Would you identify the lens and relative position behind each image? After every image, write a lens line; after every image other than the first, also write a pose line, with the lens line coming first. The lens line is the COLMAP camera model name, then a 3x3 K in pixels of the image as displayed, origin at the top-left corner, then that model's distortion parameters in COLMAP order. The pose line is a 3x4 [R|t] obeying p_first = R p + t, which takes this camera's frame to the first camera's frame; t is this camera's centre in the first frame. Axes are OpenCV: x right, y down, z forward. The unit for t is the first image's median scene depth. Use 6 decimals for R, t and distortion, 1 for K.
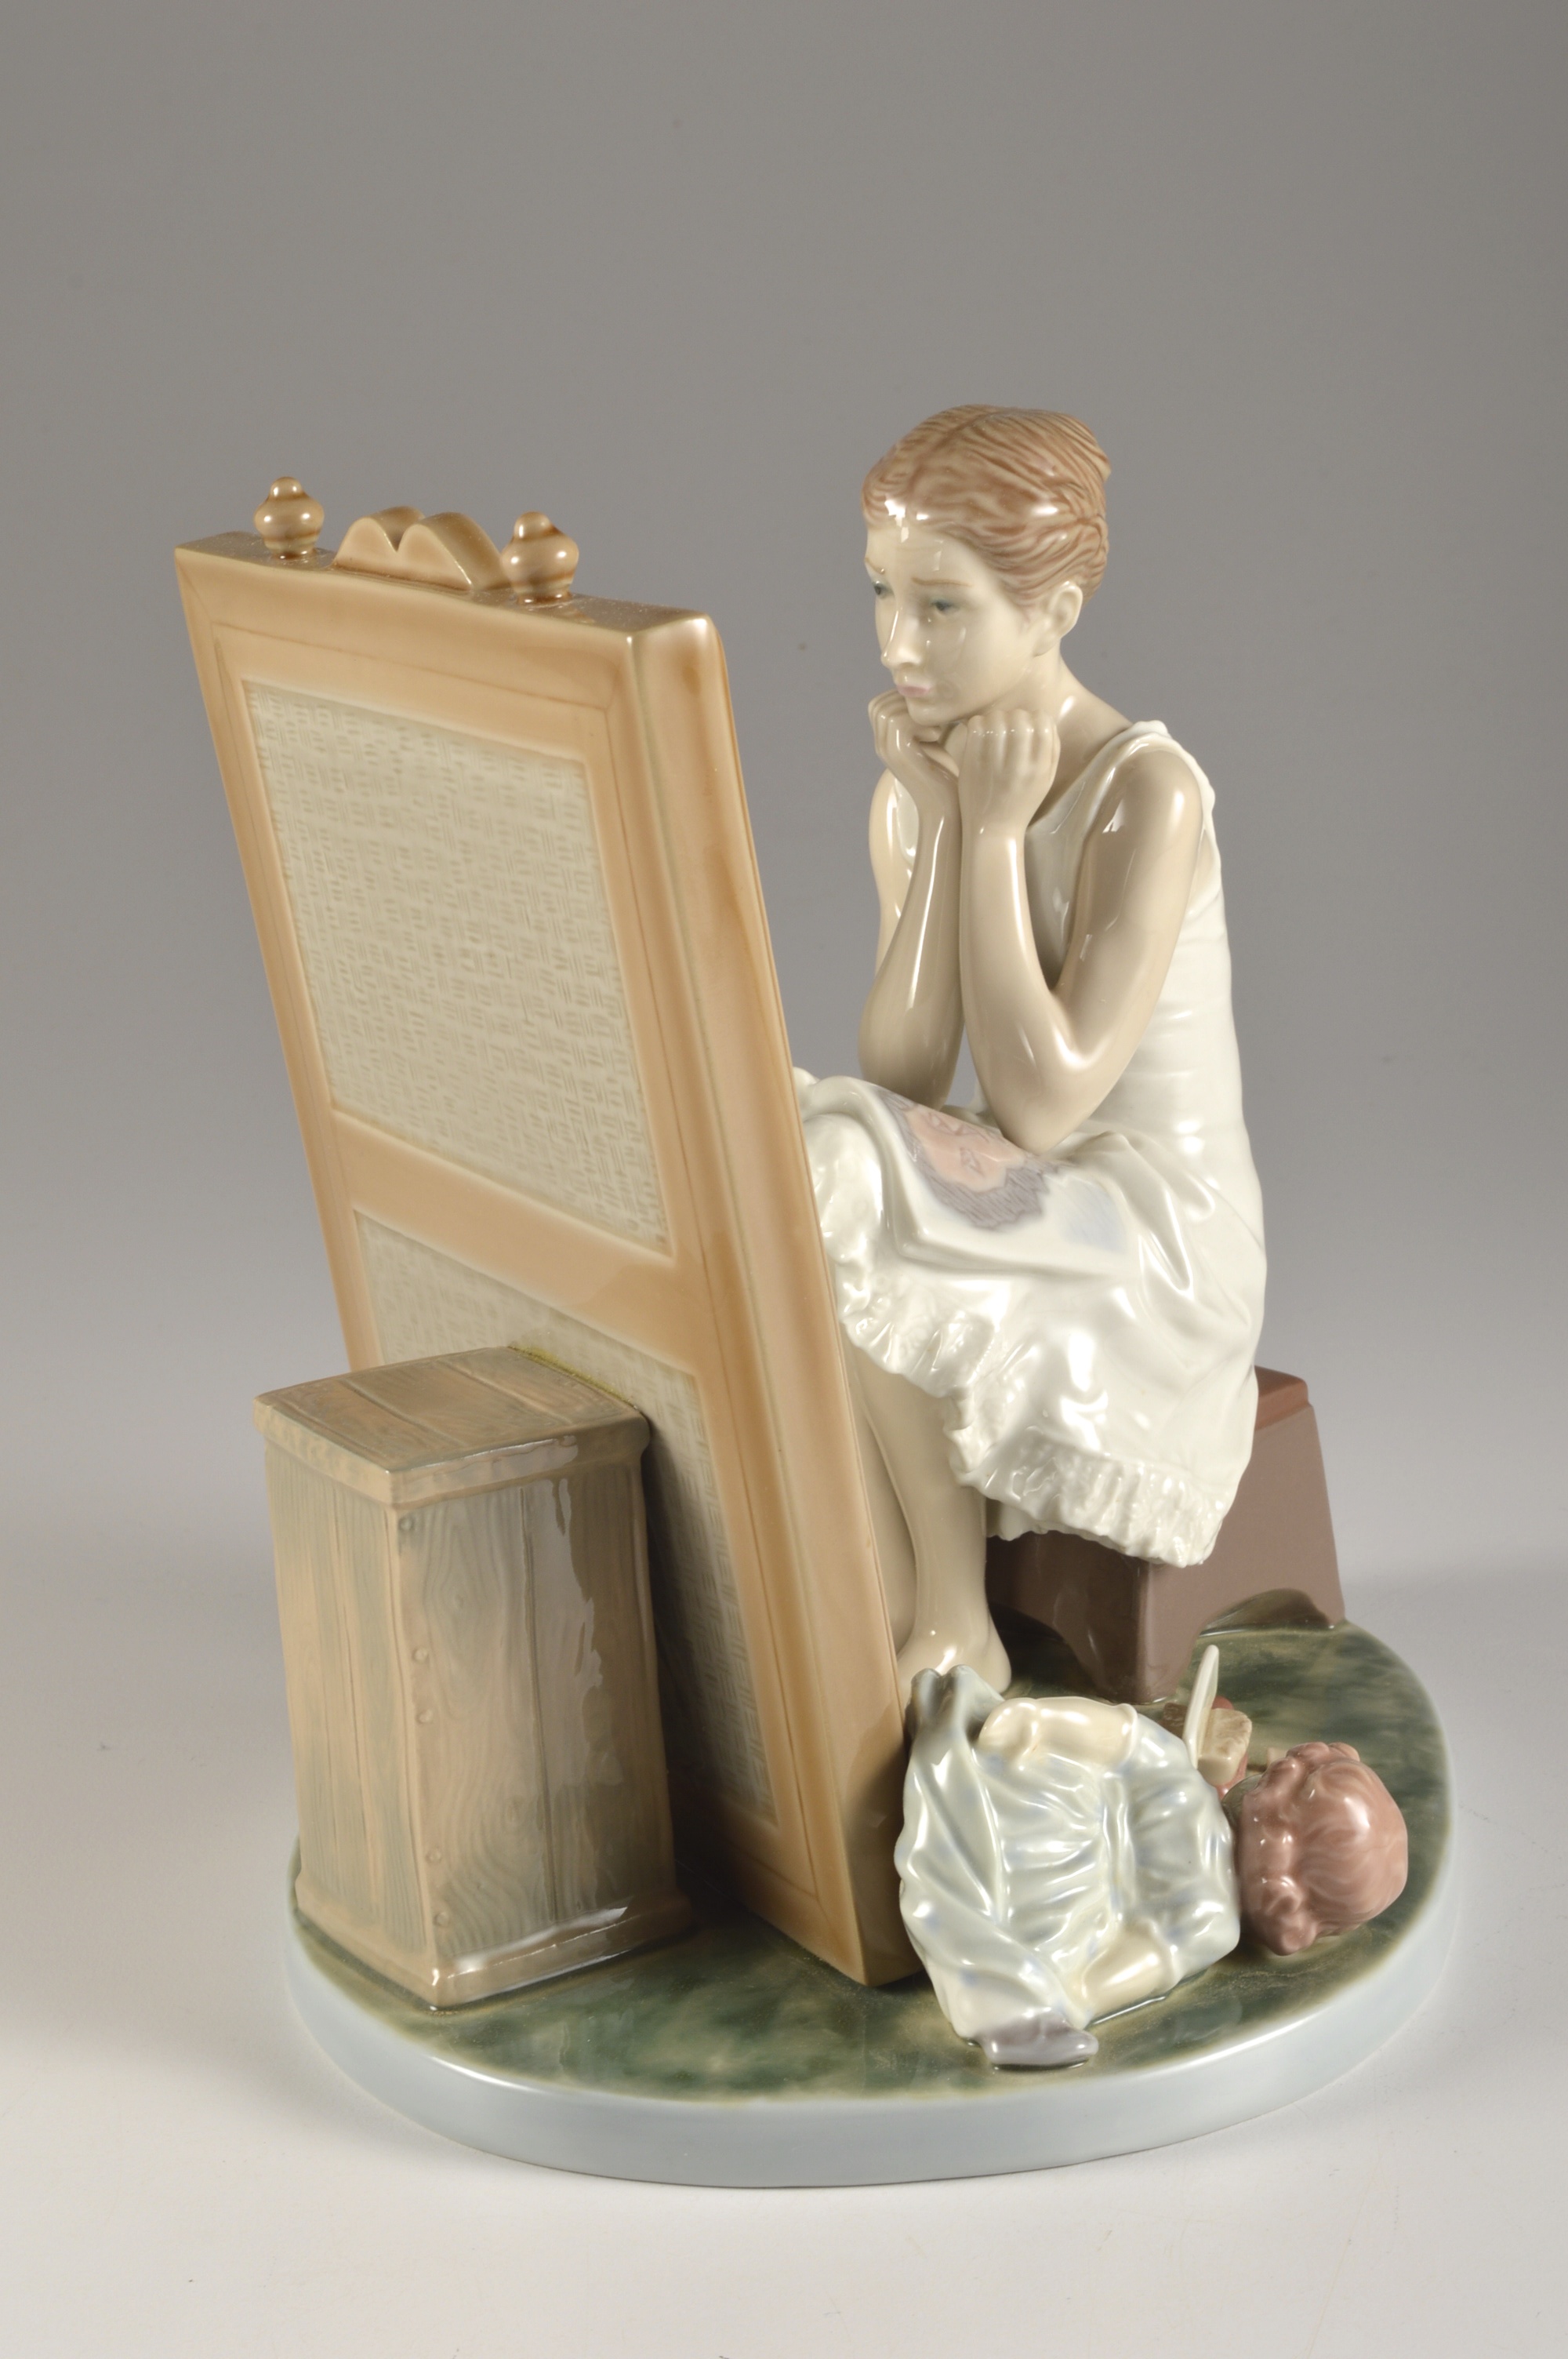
lens RADIAL K [[4628.2, 0, 781.3], [0, 4628.2, 1192.9], [0, 0, 1]] dist [0.008507, 0.000000]
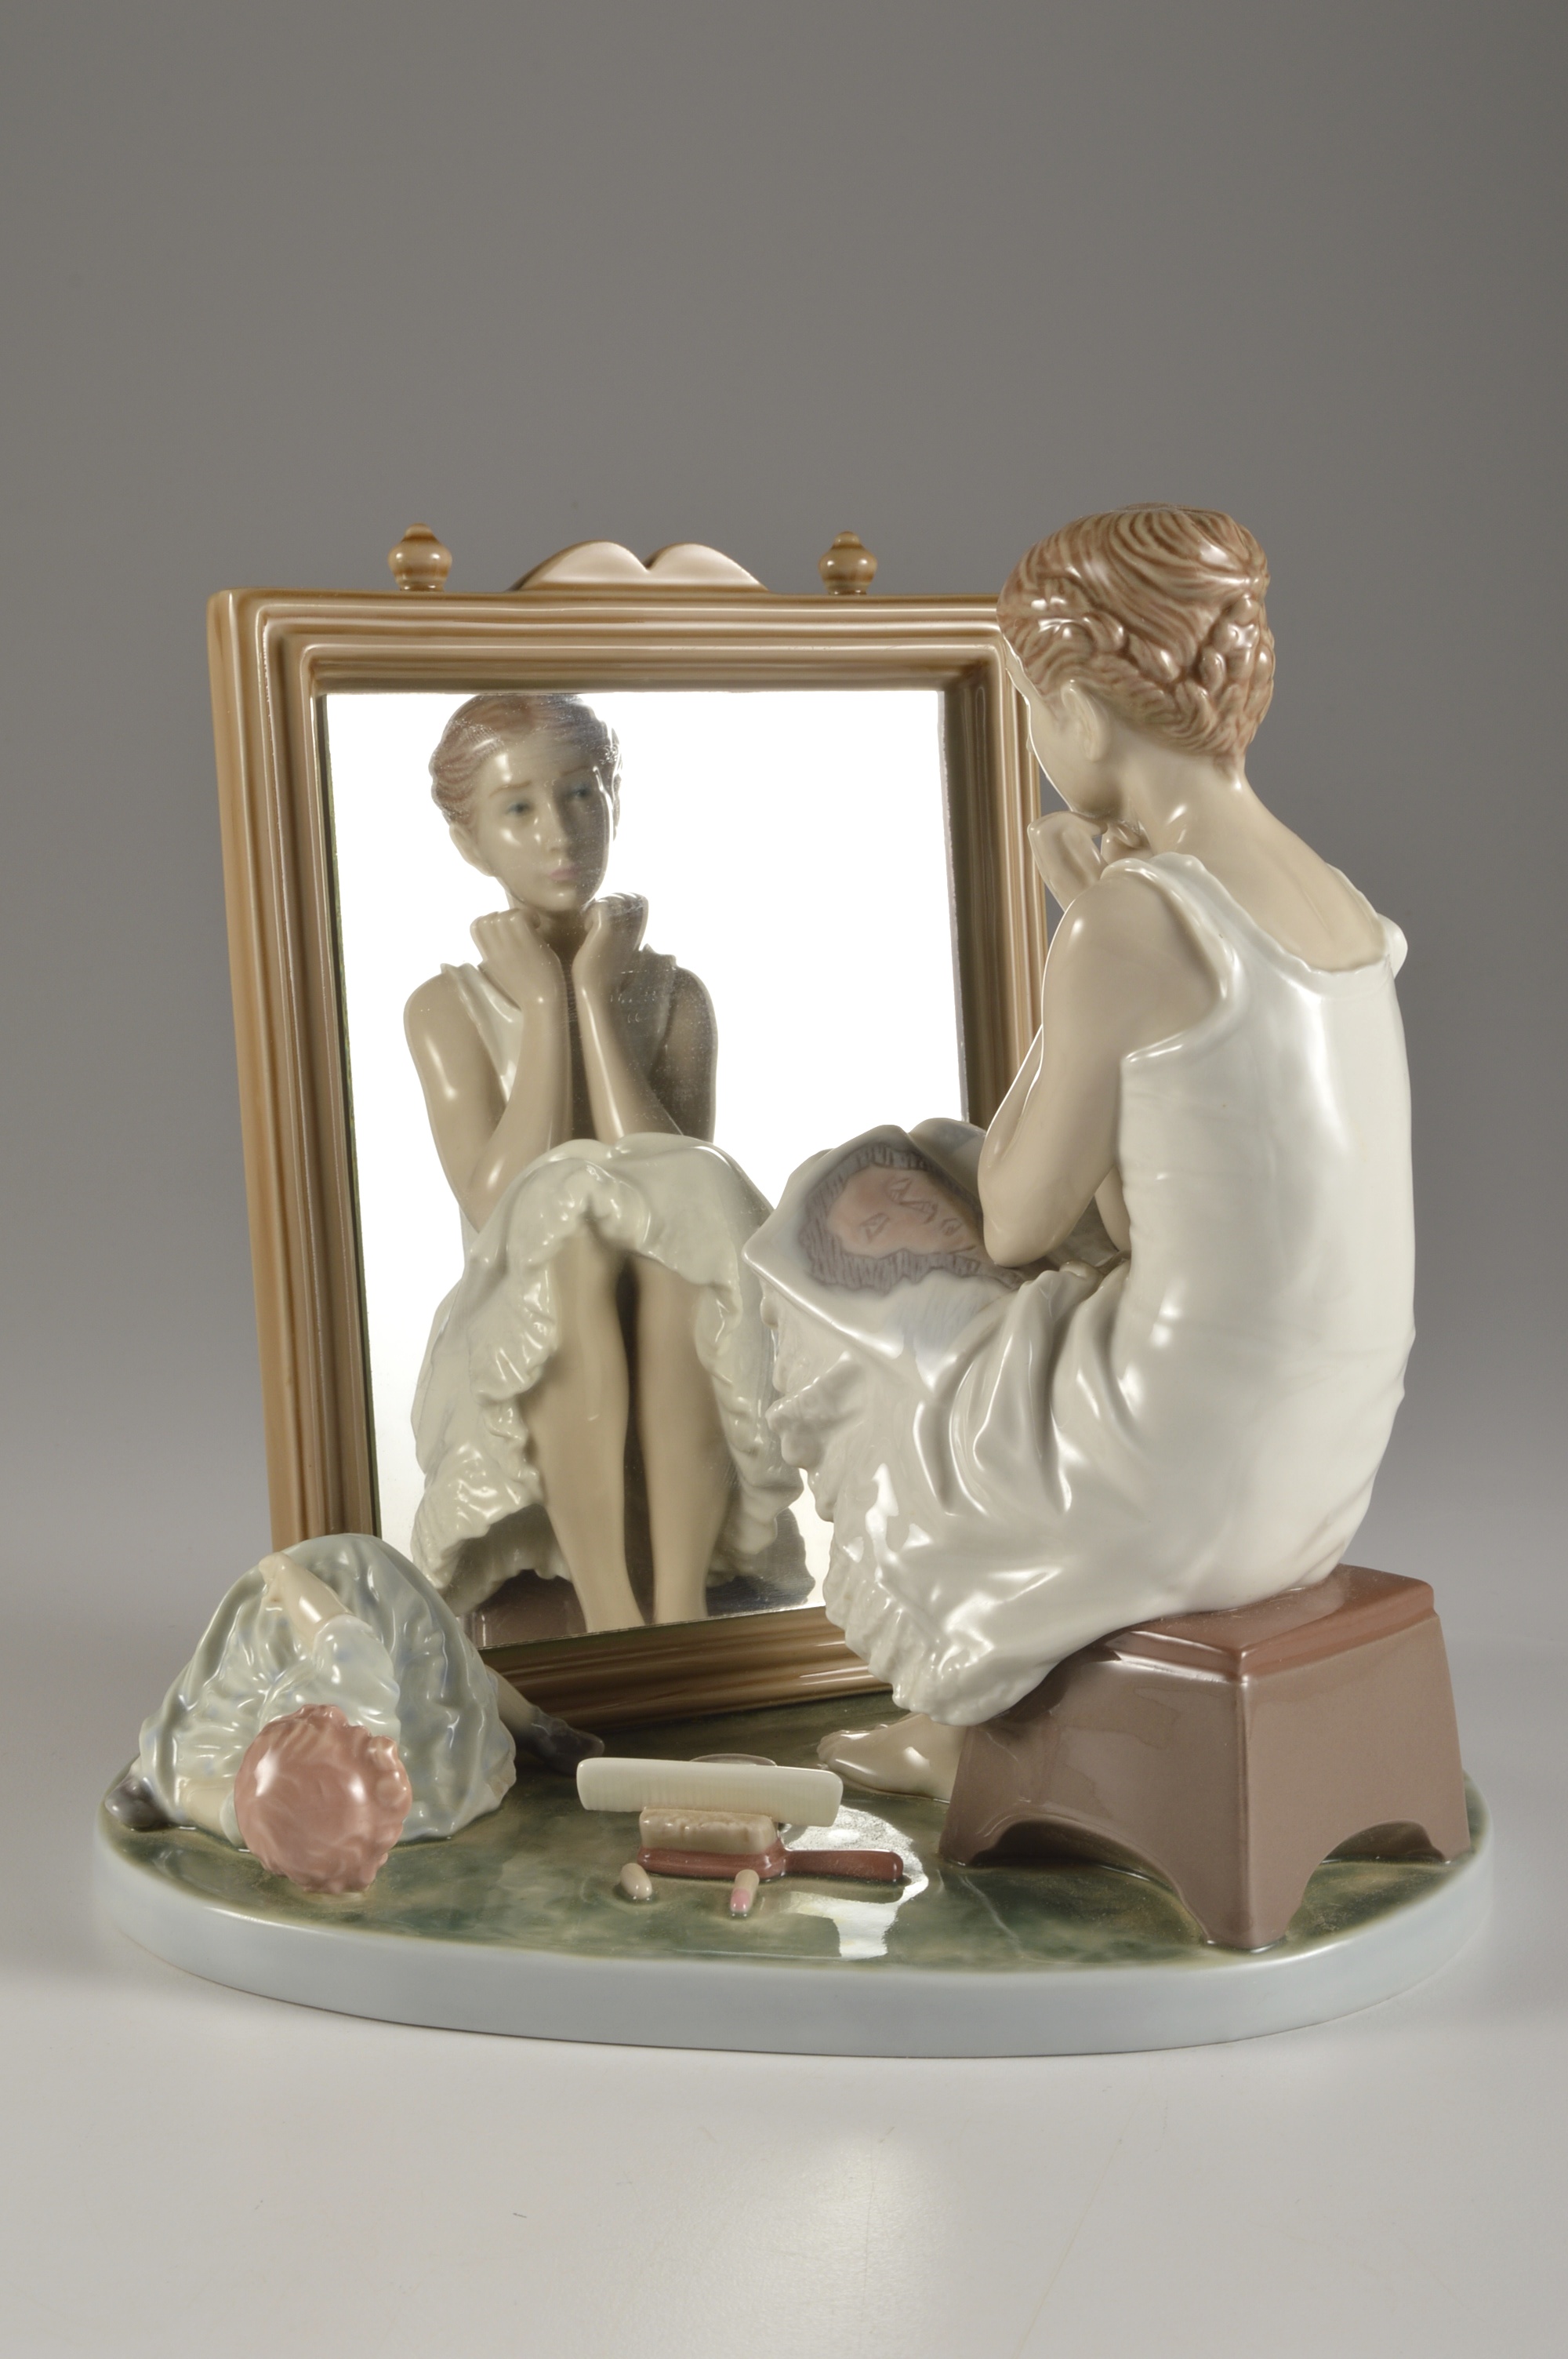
lens RADIAL K [[4092.3, 0, 776.4], [0, 4092.3, 1184.1], [0, 0, 1]] dist [-0.088616, 0.000000]
pose [[-0.012232, 0.183351, -0.982971, 0.910729], [-0.251450, 0.950891, 0.180496, -0.170111], [0.967793, 0.249376, 0.034472, 0.935223]]
